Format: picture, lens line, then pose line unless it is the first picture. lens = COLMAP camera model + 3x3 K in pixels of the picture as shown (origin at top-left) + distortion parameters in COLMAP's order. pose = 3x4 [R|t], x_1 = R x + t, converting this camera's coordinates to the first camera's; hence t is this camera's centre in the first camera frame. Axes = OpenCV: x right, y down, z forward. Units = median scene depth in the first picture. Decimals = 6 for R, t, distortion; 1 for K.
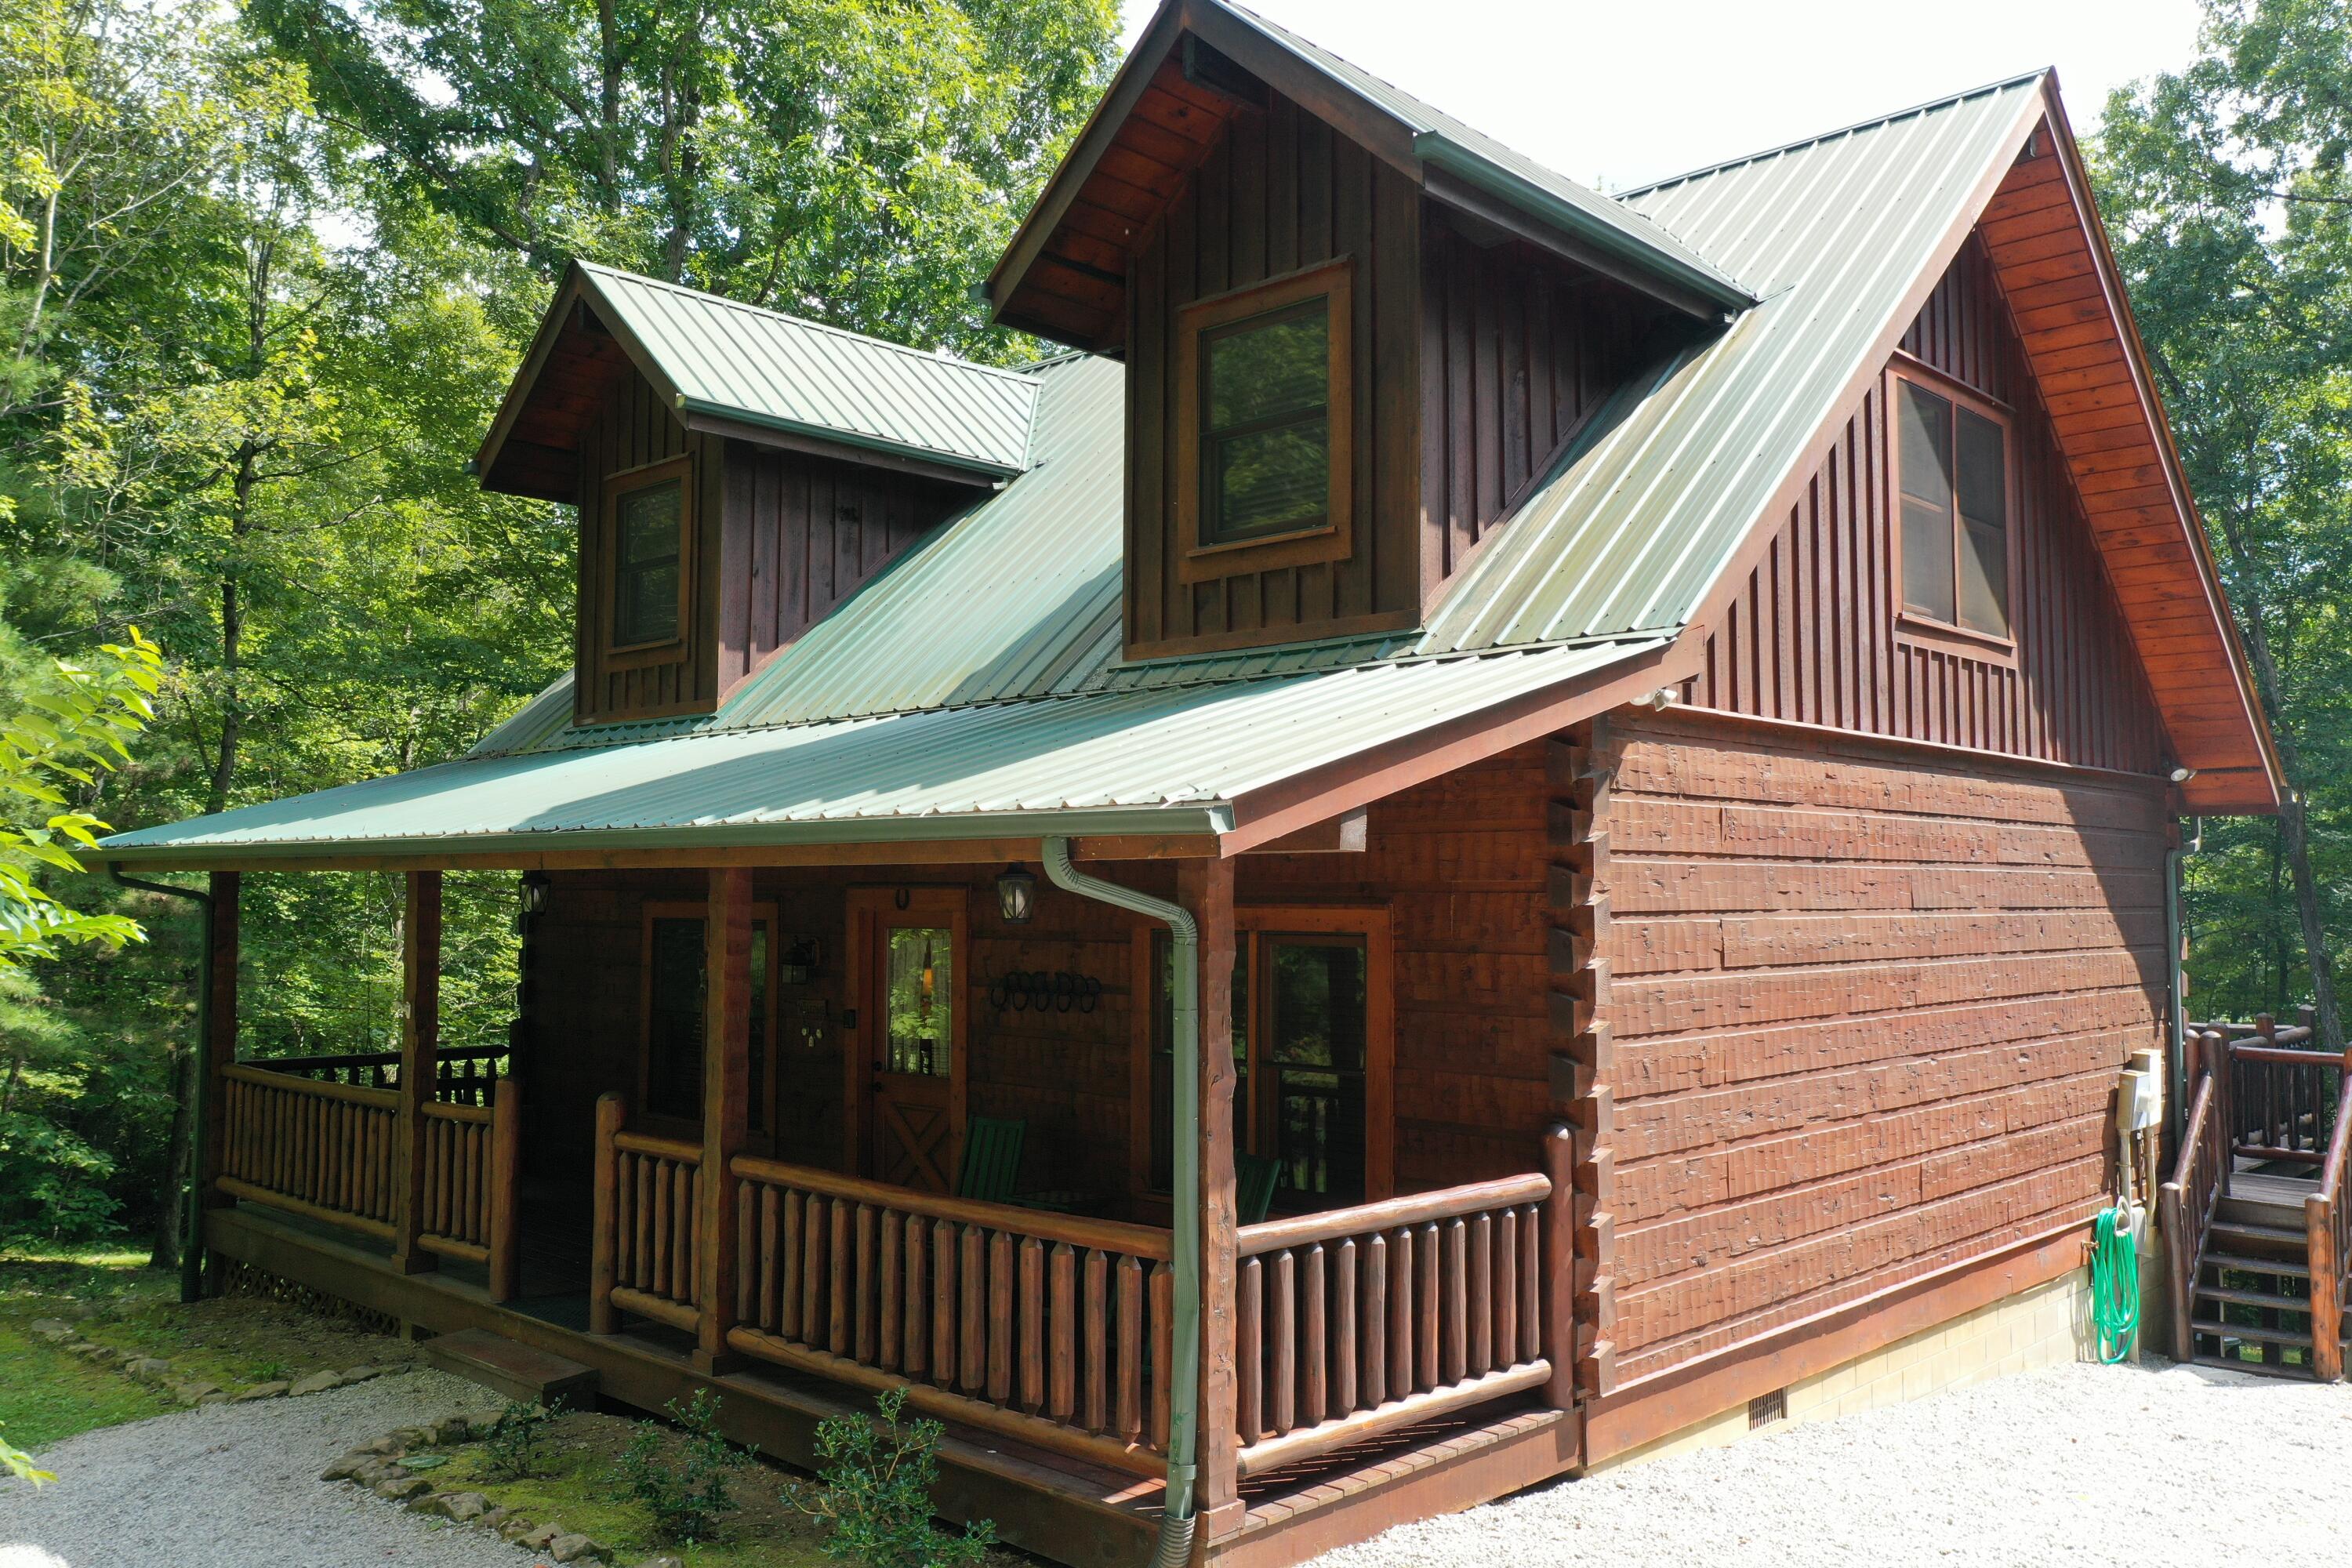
lens RADIAL K [[1856.0, 0, 1174.2], [0, 1856.0, 776.7], [0, 0, 1]] dist [0.007785, 0.003501]
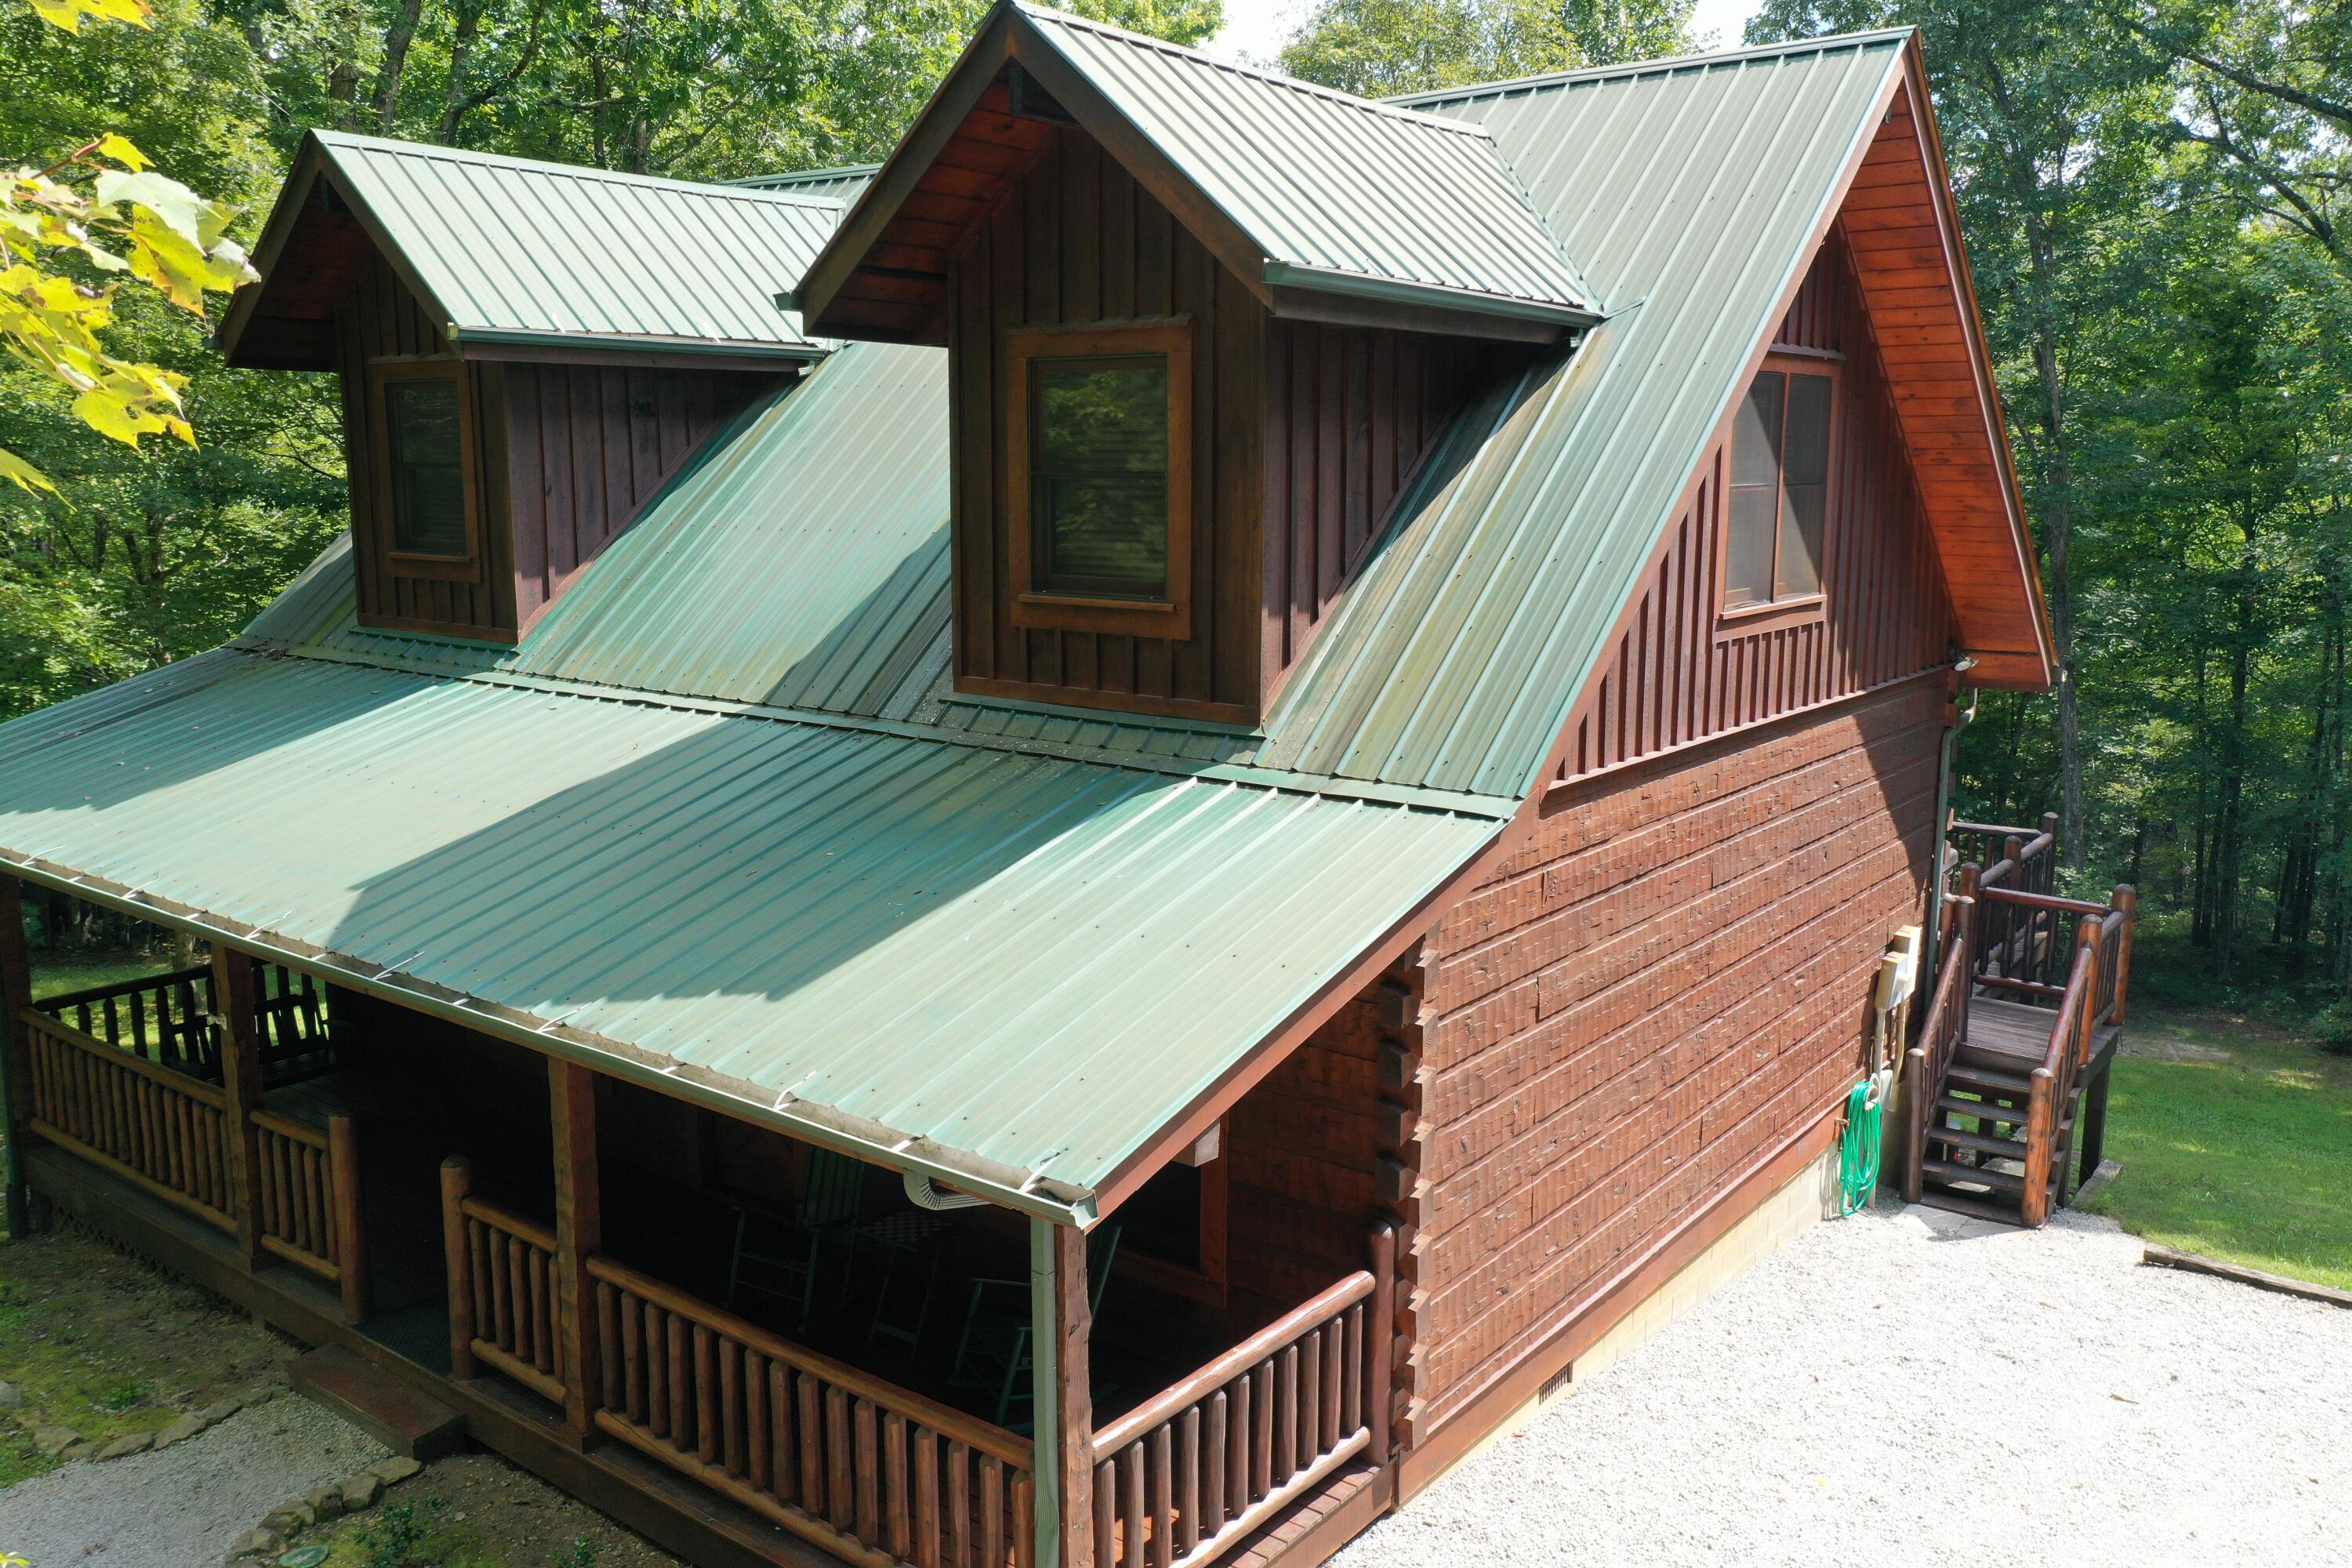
lens RADIAL K [[1856.0, 0, 1172.9], [0, 1856.0, 776.3], [0, 0, 1]] dist [0.007785, 0.003501]
pose [[0.994340, -0.019772, 0.104391, -0.016820], [-0.005000, 0.972735, 0.231866, -0.259015], [-0.106129, -0.231076, 0.967130, 0.032216]]
